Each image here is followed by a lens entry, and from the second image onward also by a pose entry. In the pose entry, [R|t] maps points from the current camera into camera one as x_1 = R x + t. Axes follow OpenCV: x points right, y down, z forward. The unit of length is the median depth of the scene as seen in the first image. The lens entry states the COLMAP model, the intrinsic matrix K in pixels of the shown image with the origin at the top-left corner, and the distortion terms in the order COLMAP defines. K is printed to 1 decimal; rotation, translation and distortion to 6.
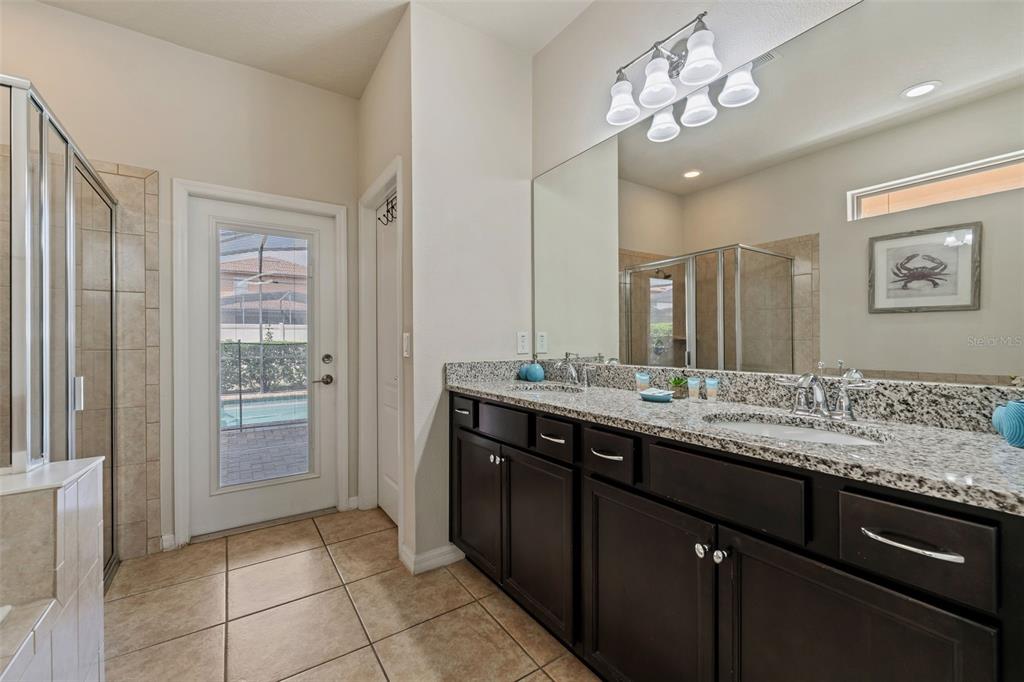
lens RADIAL K [[414.8, 0, 502.9], [0, 414.8, 339.5], [0, 0, 1]] dist [0.000840, -0.001000]
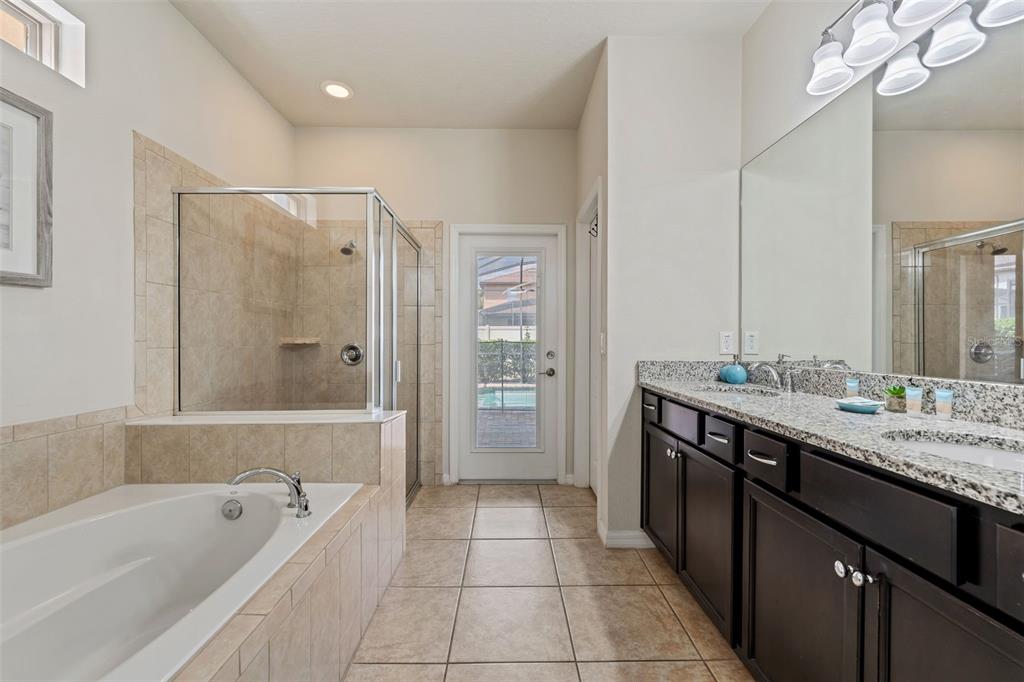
lens RADIAL K [[414.8, 0, 506.8], [0, 414.8, 342.1], [0, 0, 1]] dist [0.000840, -0.001000]
pose [[0.831573, 0.008845, -0.555345, 0.195704], [-0.005606, 0.999956, 0.007531, 0.002149], [0.555387, -0.003150, 0.831586, -0.090963]]
